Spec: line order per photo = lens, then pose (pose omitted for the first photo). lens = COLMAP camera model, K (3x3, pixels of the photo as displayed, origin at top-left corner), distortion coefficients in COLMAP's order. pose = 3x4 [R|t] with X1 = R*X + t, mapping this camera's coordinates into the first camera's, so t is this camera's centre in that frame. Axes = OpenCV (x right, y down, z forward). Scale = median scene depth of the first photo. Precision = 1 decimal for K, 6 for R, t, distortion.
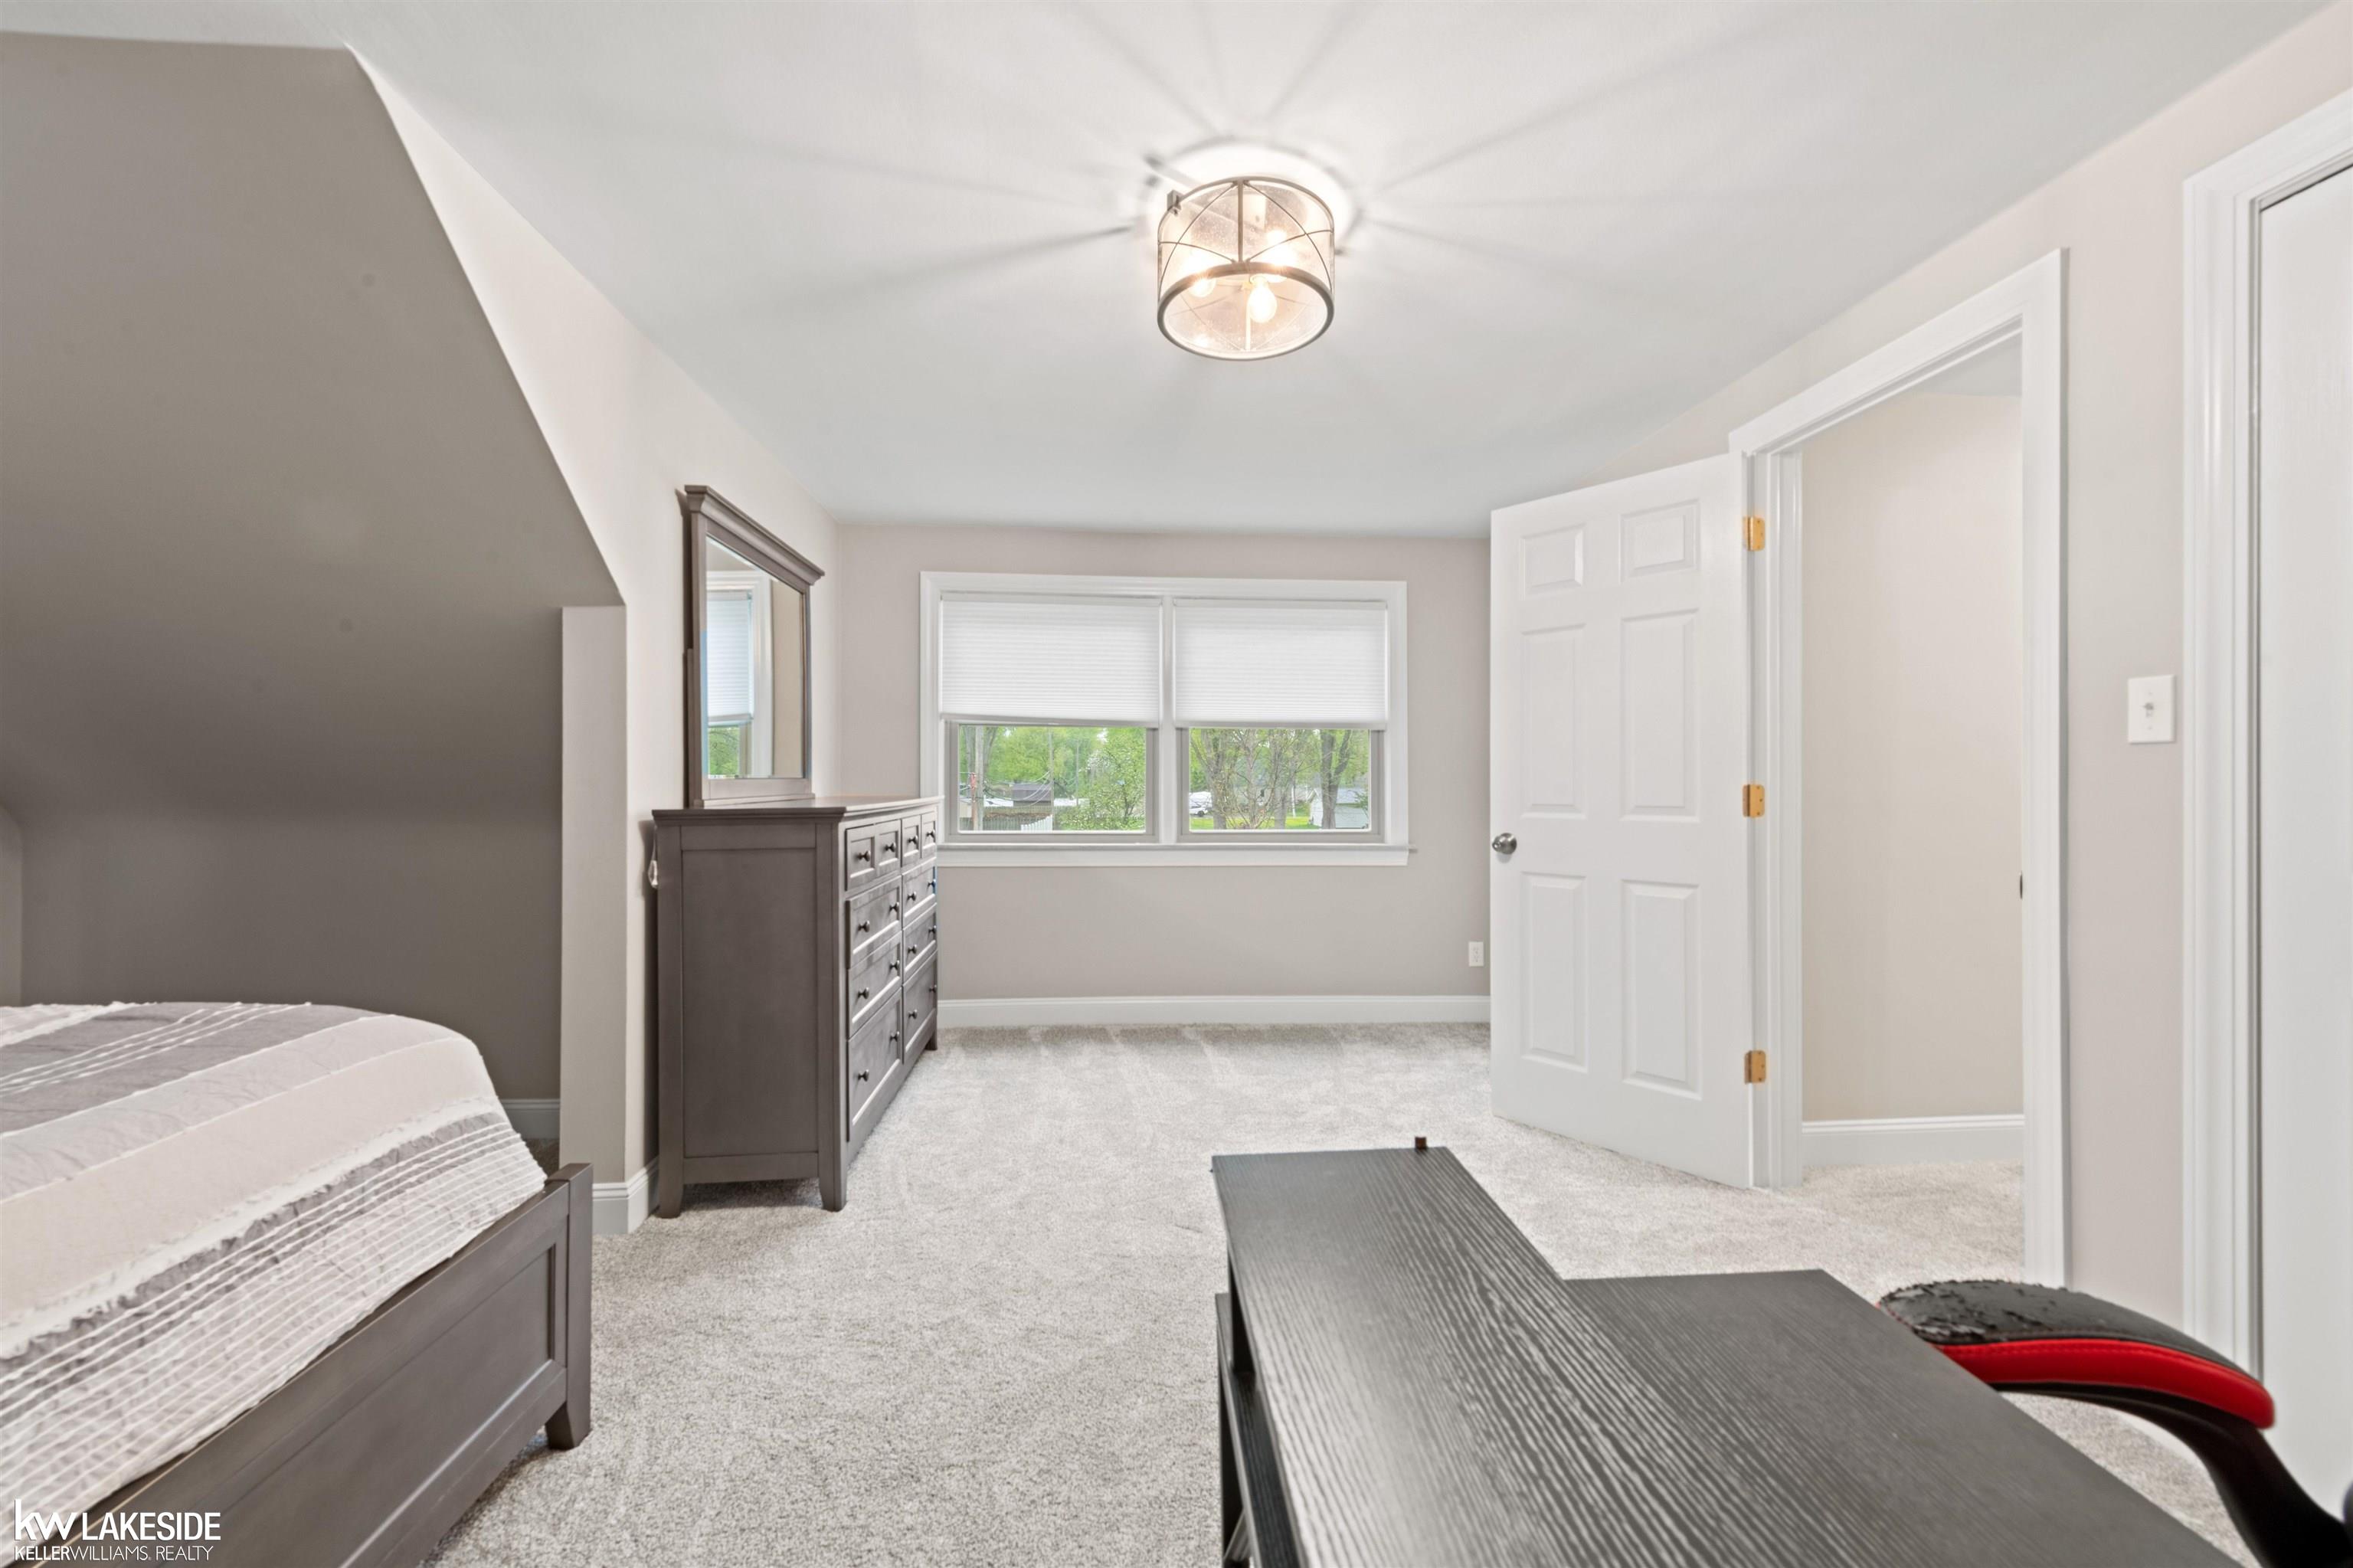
lens RADIAL K [[935.3, 0, 1166.4], [0, 935.3, 779.9], [0, 0, 1]] dist [0.010949, -0.000148]
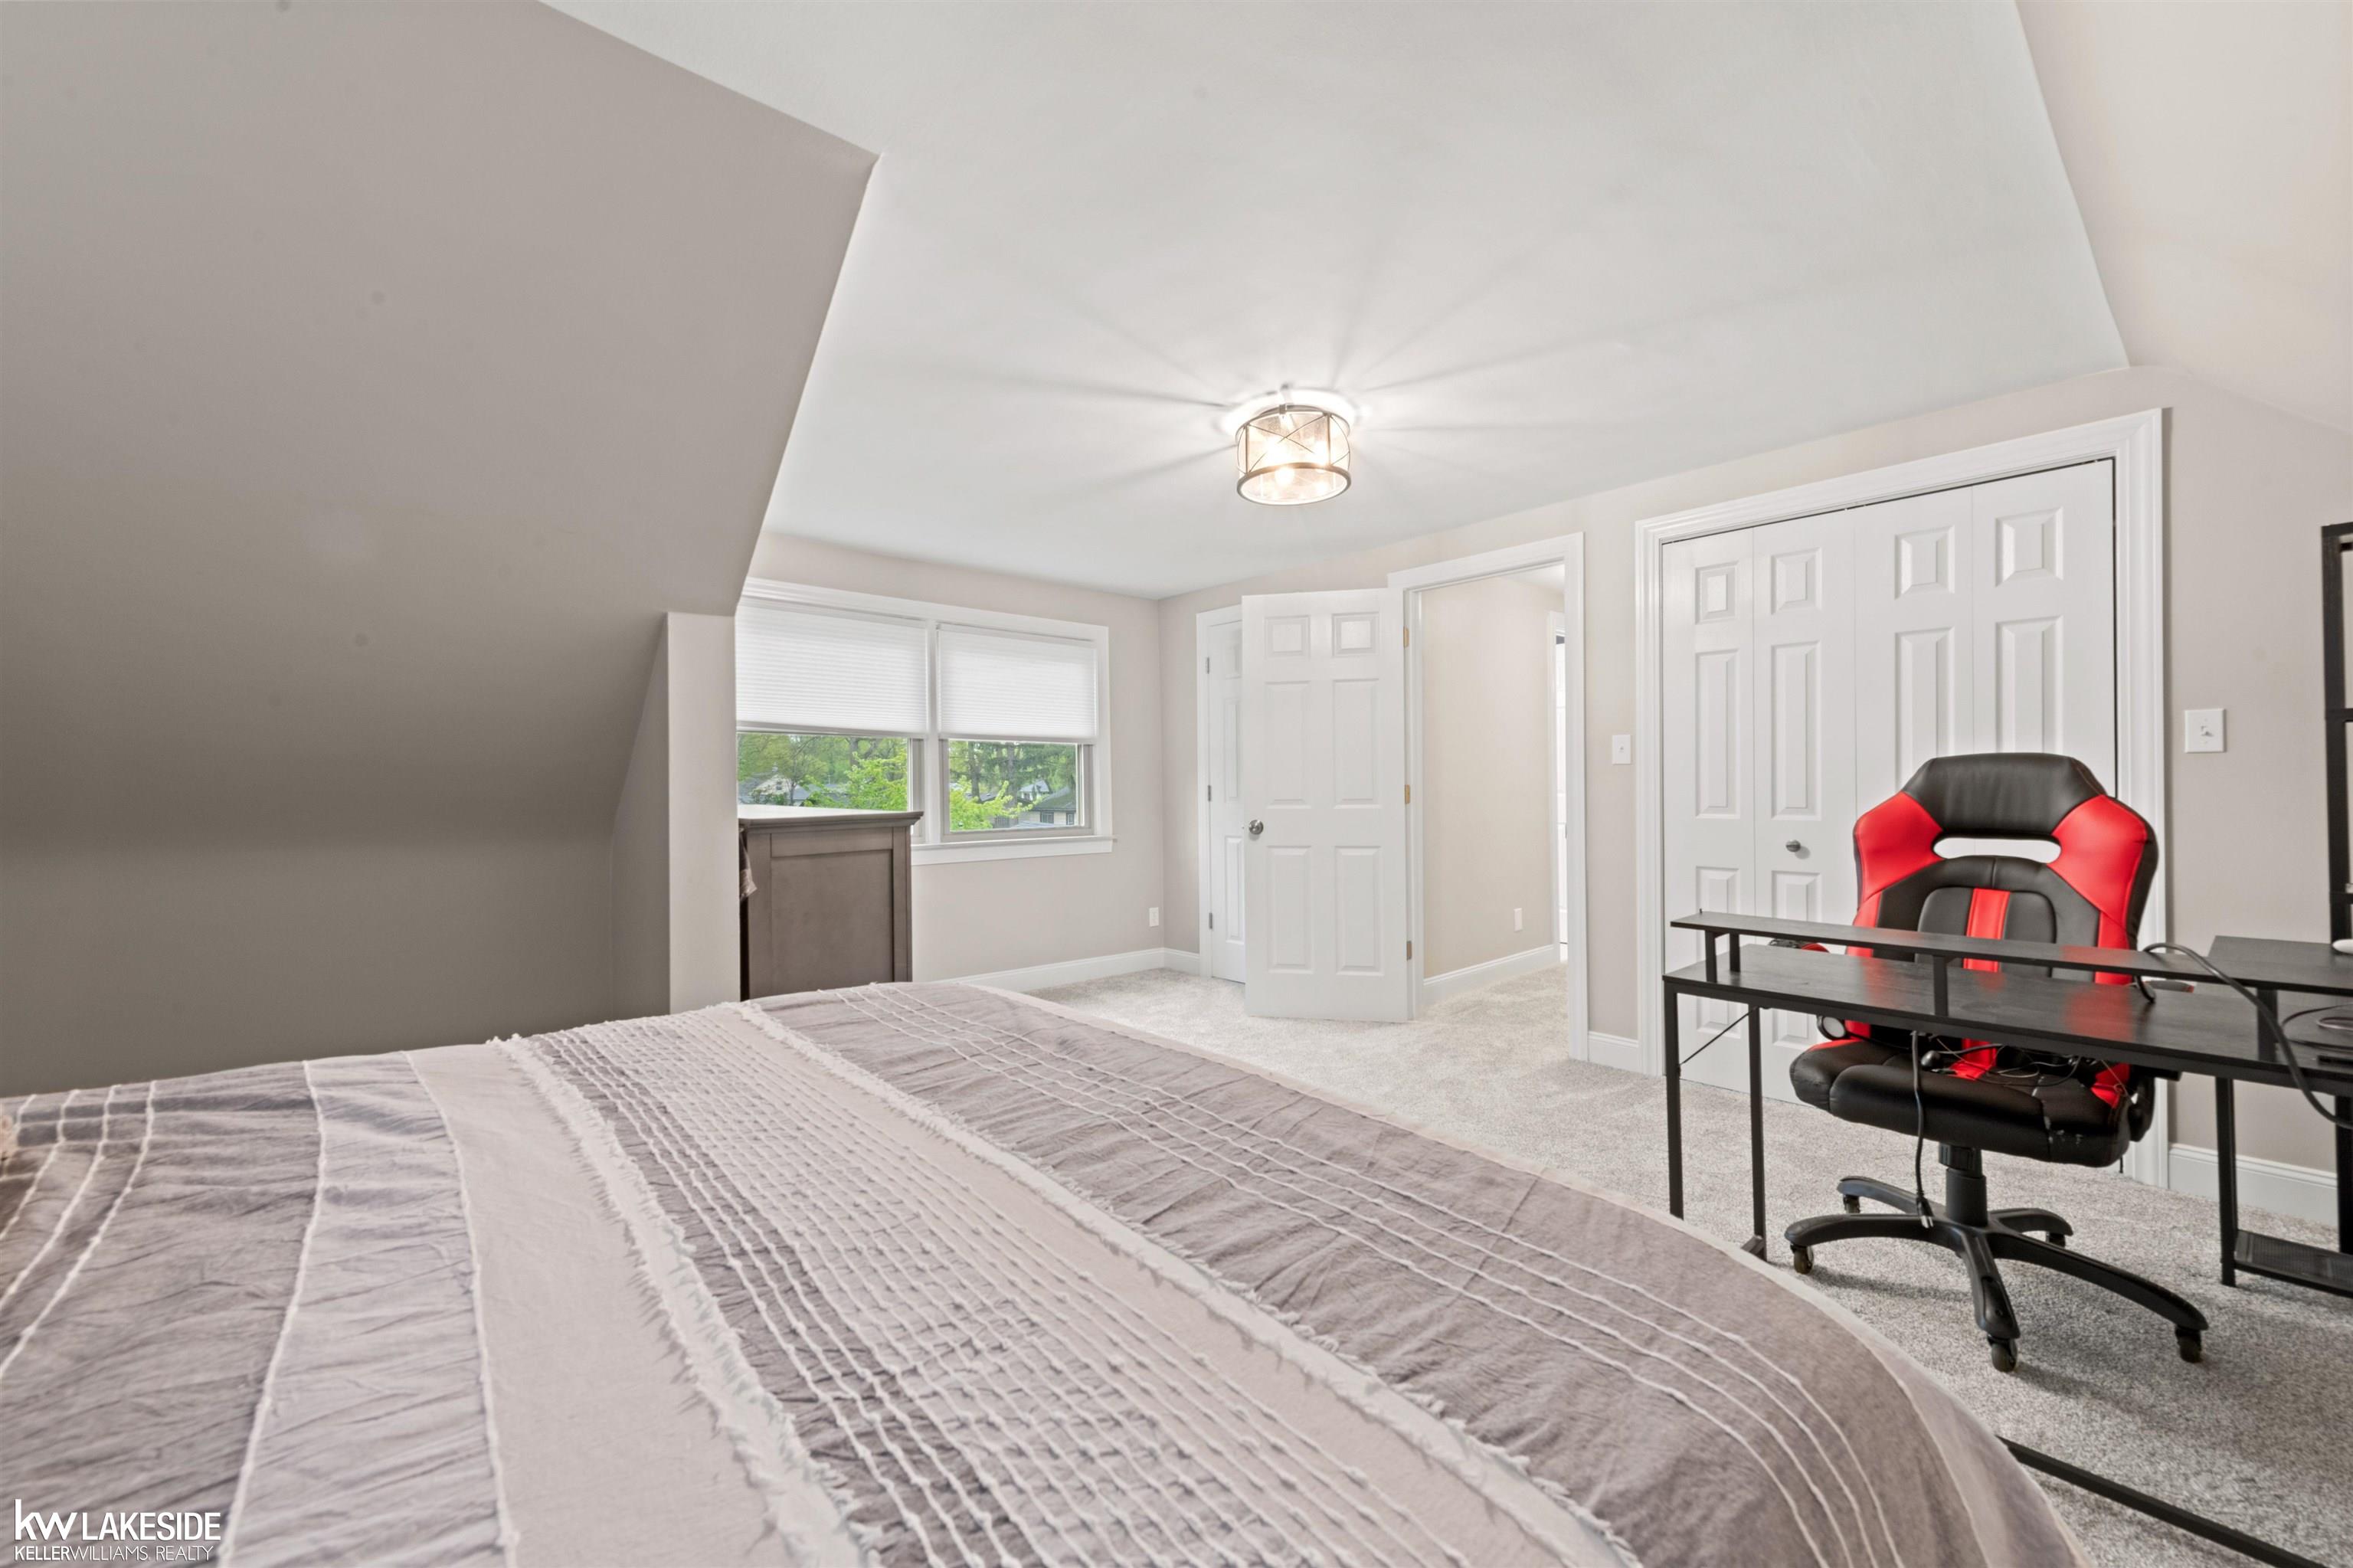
lens RADIAL K [[926.8, 0, 1174.1], [0, 926.8, 787.9], [0, 0, 1]] dist [0.013166, -0.000286]
pose [[0.790527, -0.009970, 0.612346, -0.731479], [0.008503, 0.999950, 0.005303, -0.001785], [-0.612368, 0.001015, 0.790572, -0.068020]]
